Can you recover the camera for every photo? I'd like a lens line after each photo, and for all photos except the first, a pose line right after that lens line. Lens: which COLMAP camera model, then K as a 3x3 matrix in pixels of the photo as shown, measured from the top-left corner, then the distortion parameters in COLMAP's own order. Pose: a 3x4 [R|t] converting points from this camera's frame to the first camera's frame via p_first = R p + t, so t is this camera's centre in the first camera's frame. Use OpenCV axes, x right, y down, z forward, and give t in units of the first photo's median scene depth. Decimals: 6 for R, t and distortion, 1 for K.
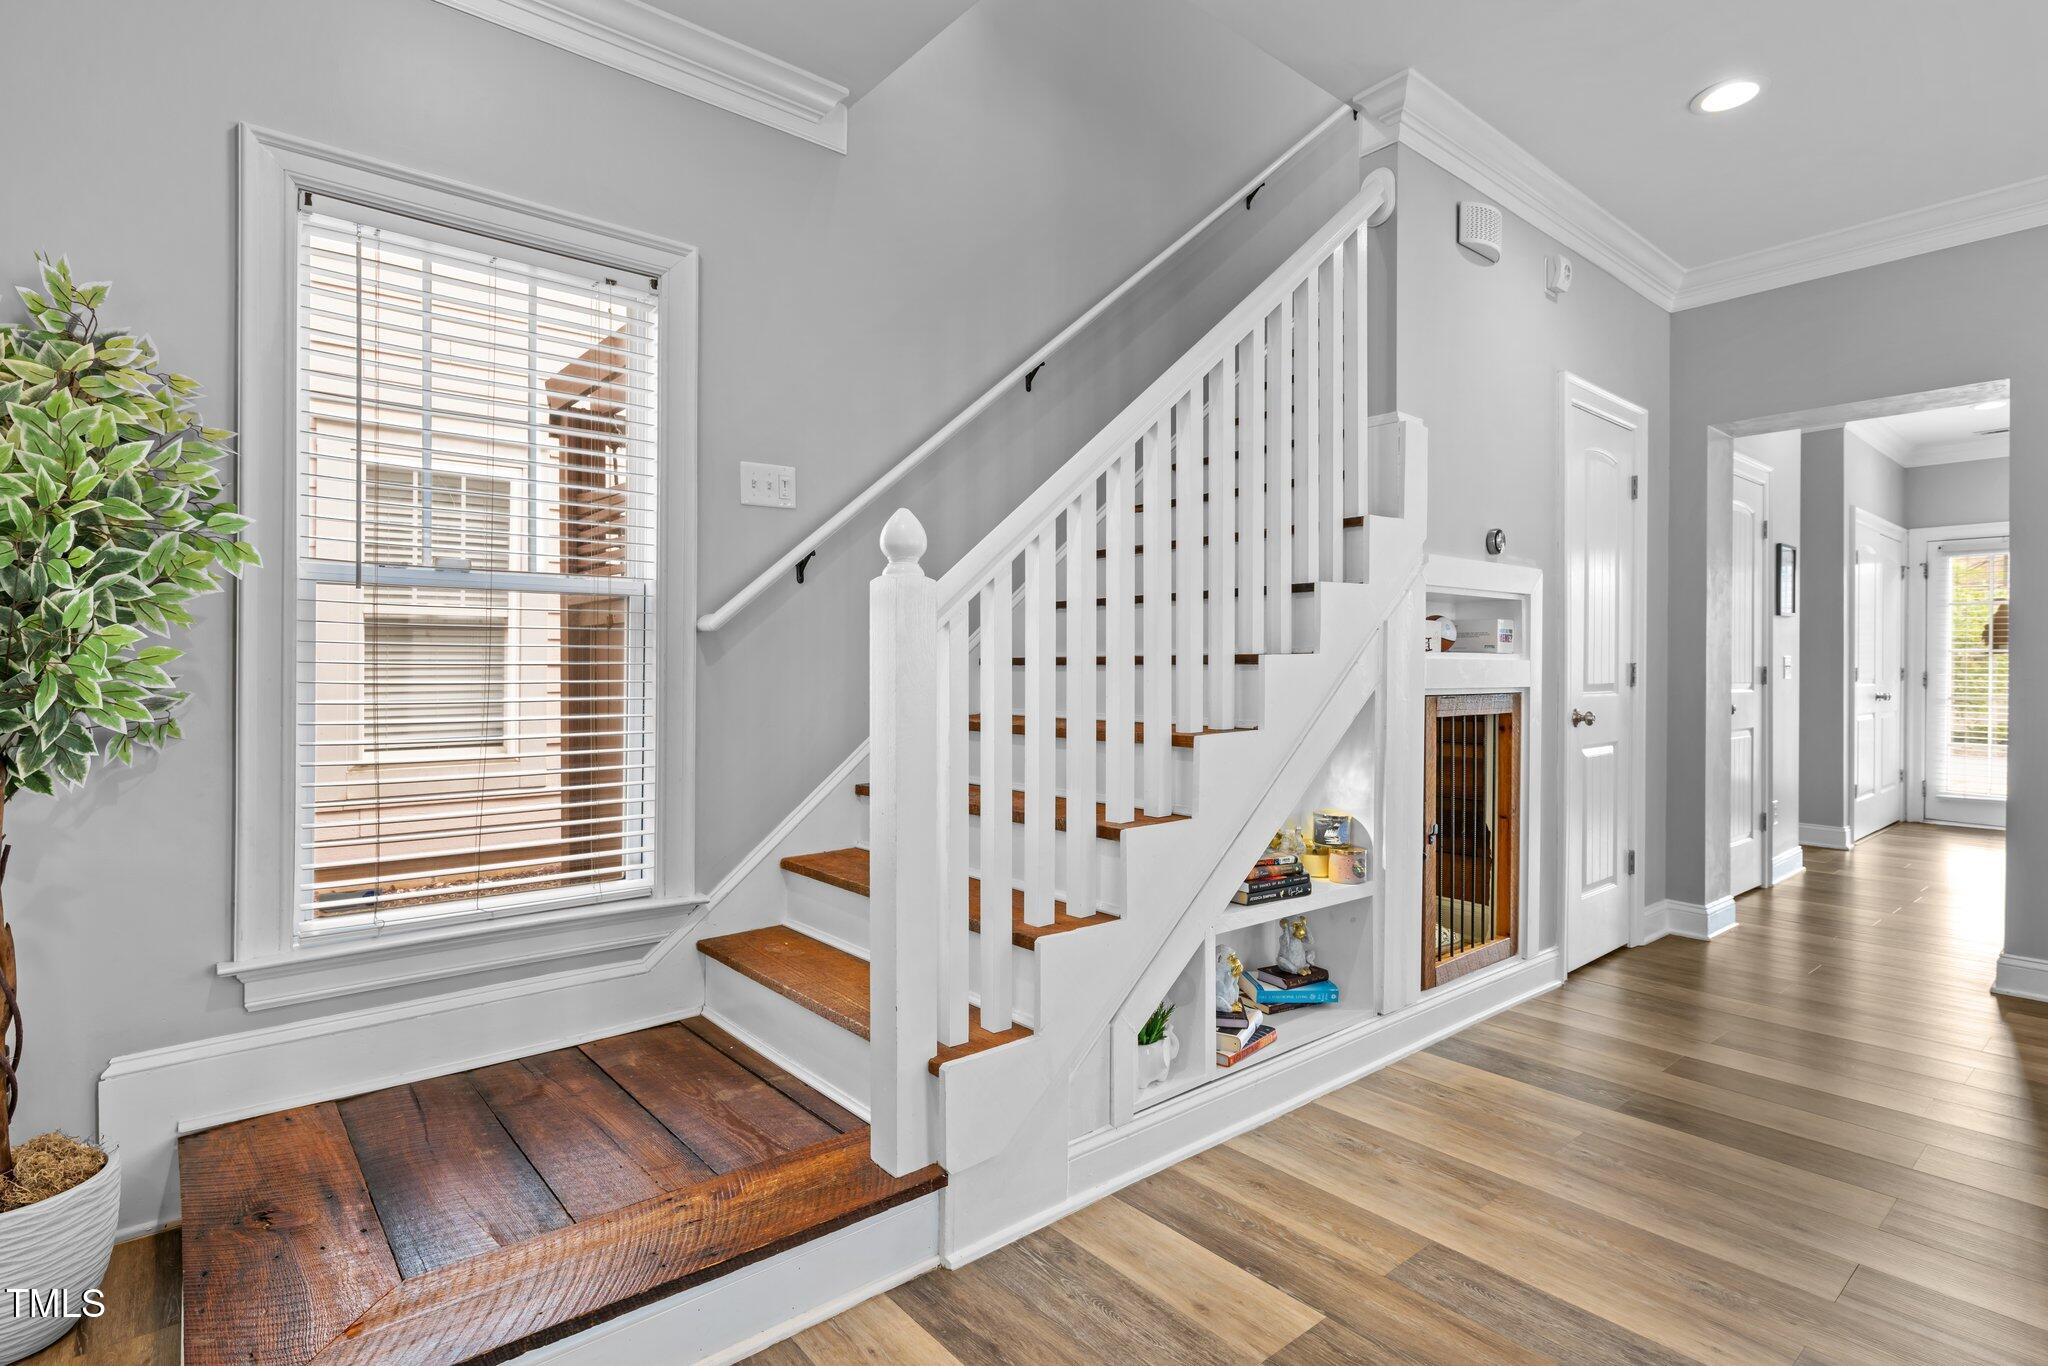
lens RADIAL K [[1003.5, 0, 1020.1], [0, 1003.5, 667.6], [0, 0, 1]] dist [0.001883, 0.000125]
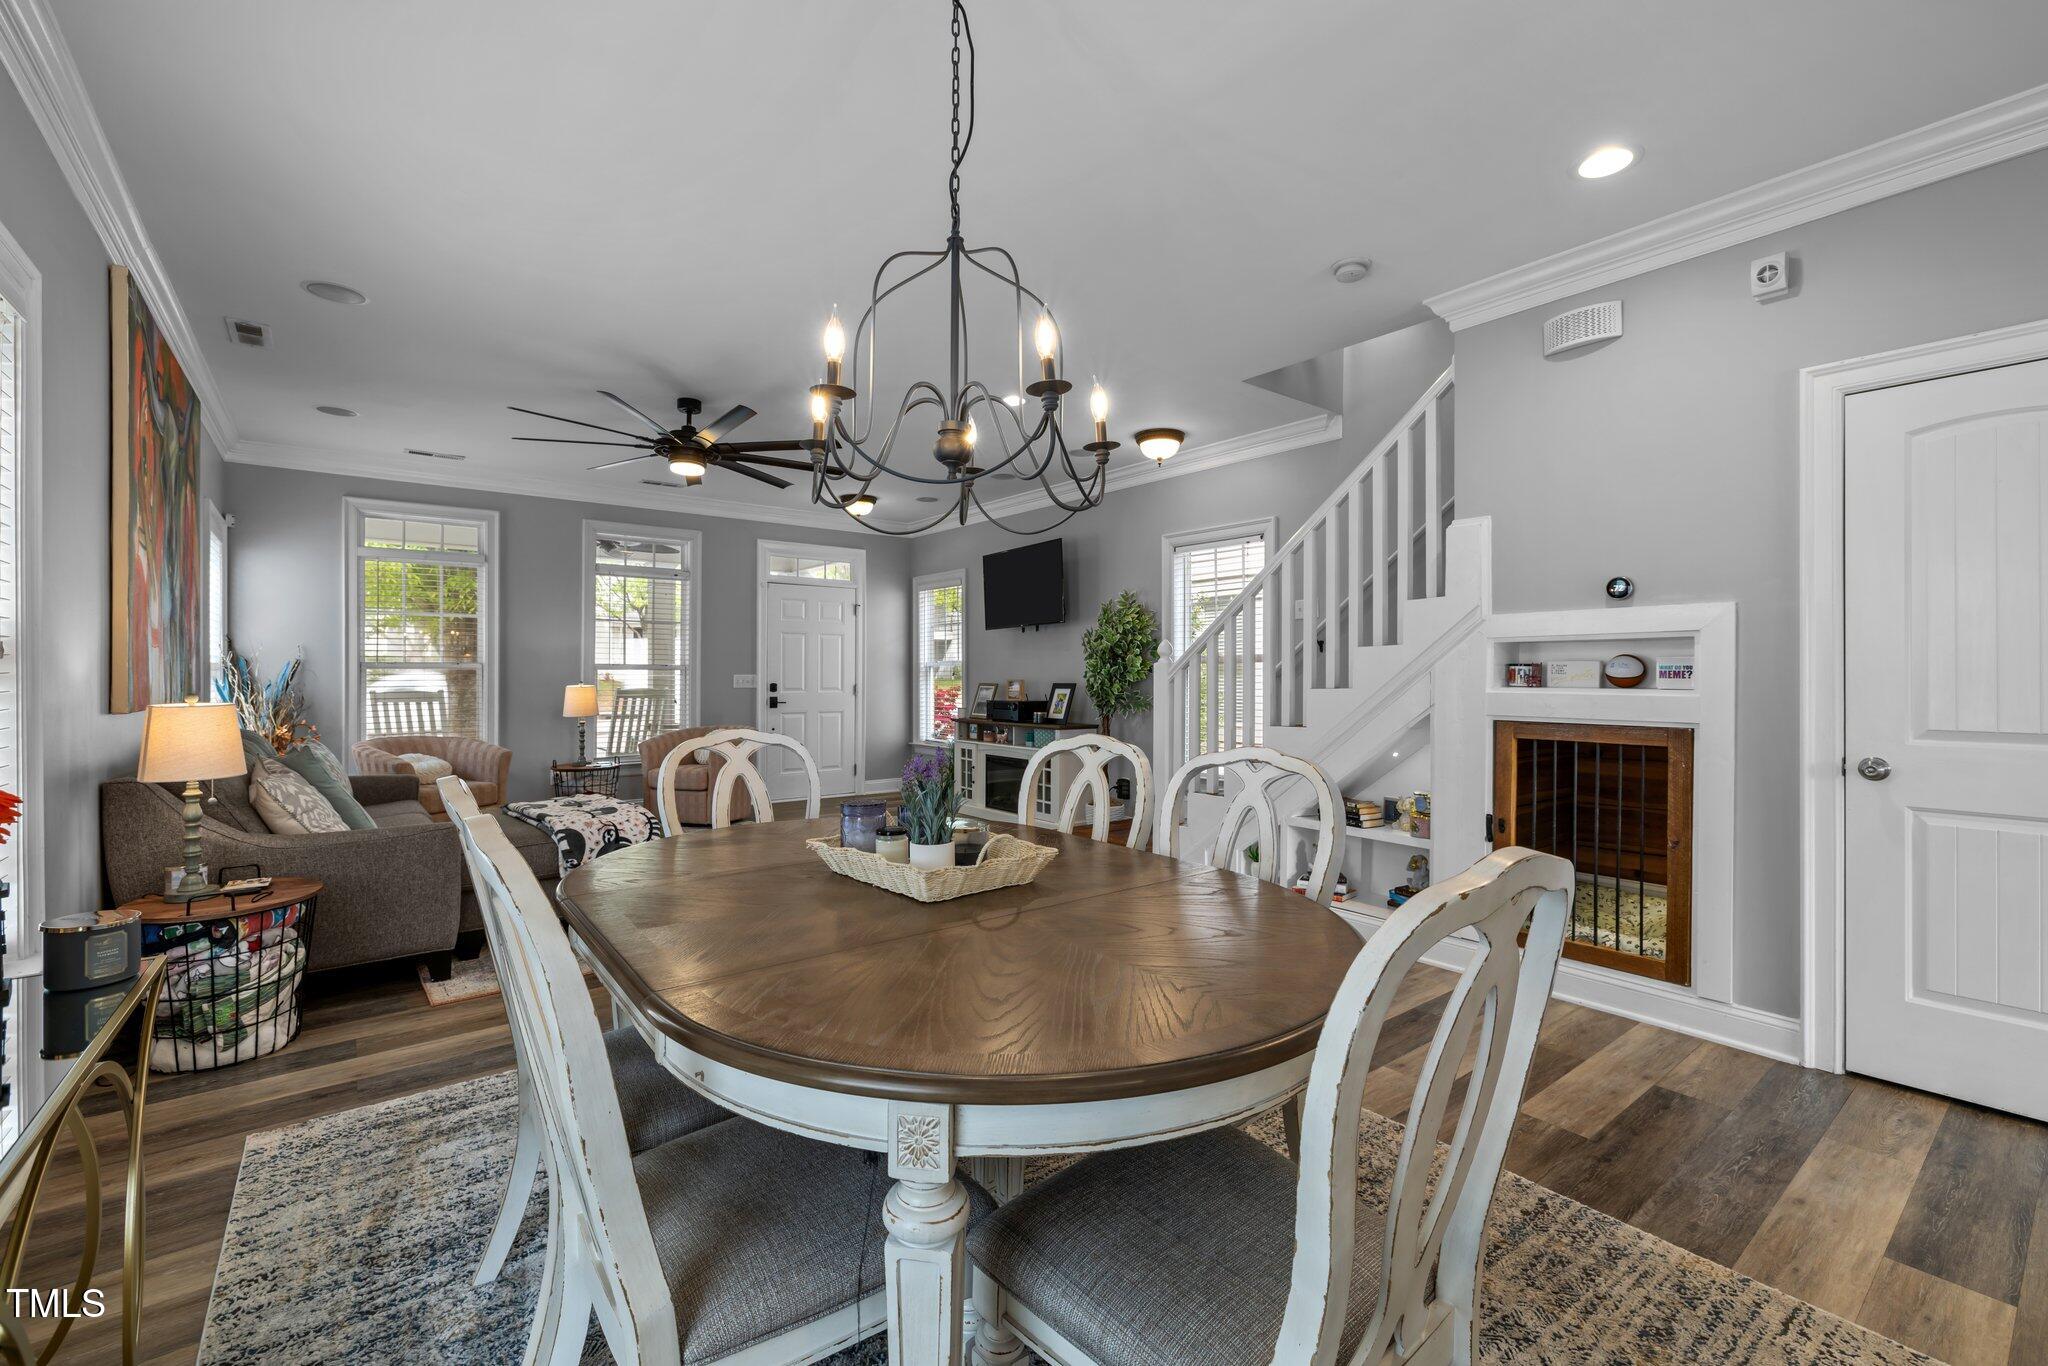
lens RADIAL K [[863.1, 0, 1009.7], [0, 863.1, 674.3], [0, 0, 1]] dist [0.000469, -0.000040]
pose [[-0.034270, -0.004607, -0.999402, 1.715405], [-0.006443, 0.999970, -0.004389, -0.026122], [0.999392, 0.006289, -0.034299, 0.425887]]
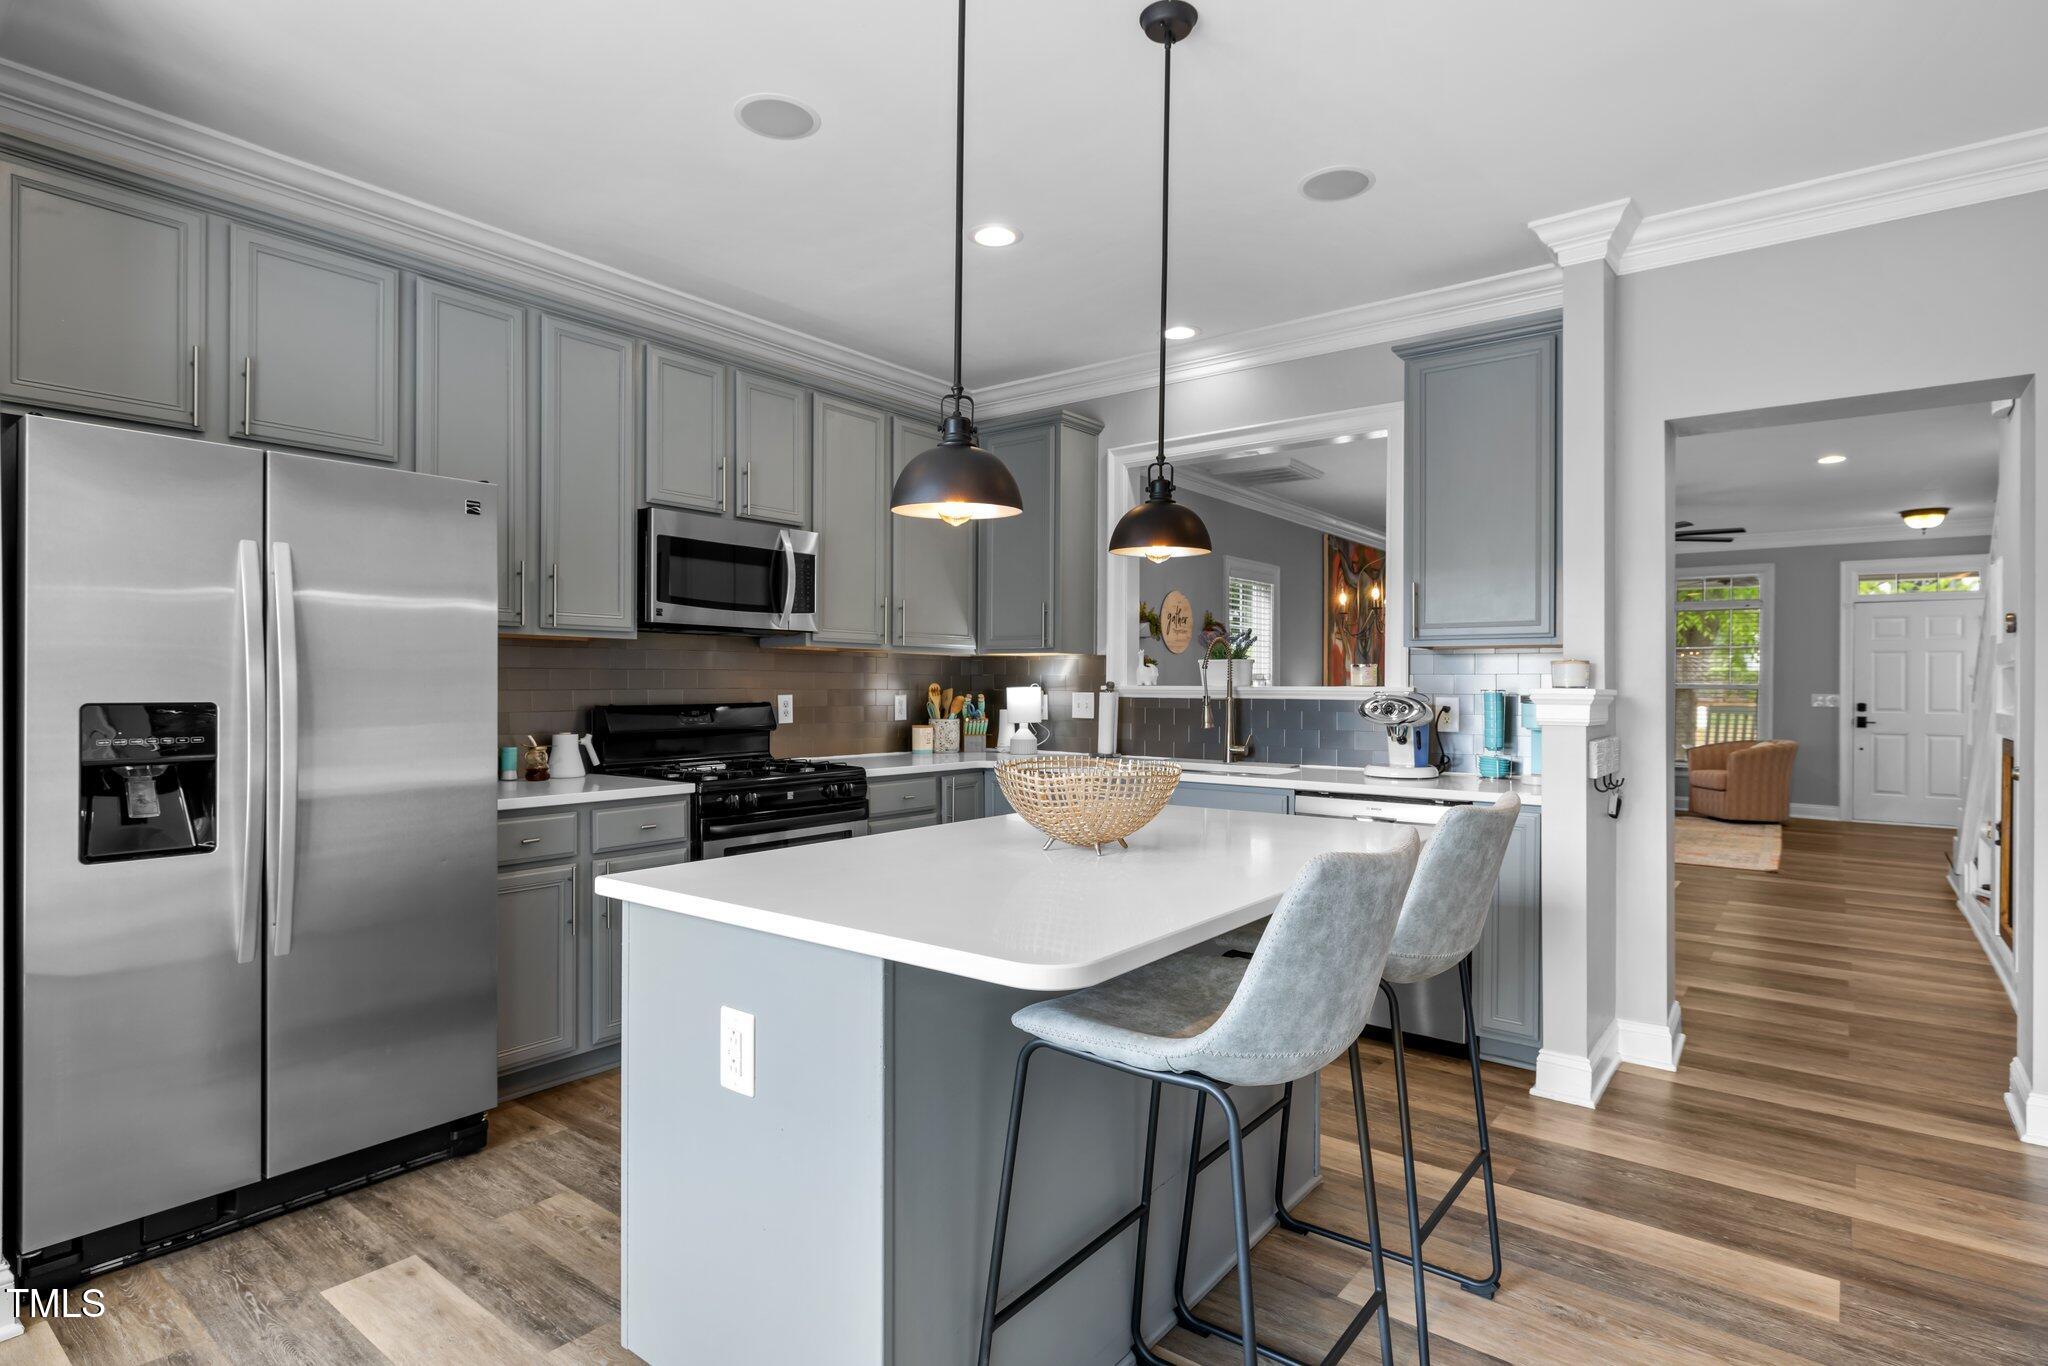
lens RADIAL K [[1061.0, 0, 1022.9], [0, 1061.0, 677.5], [0, 0, 1]] dist [-0.001028, -0.000315]
pose [[-0.975923, -0.012132, -0.217776, 2.388390], [-0.012318, 0.999924, -0.000504, -0.053326], [0.217765, 0.002190, -0.975999, 2.441891]]
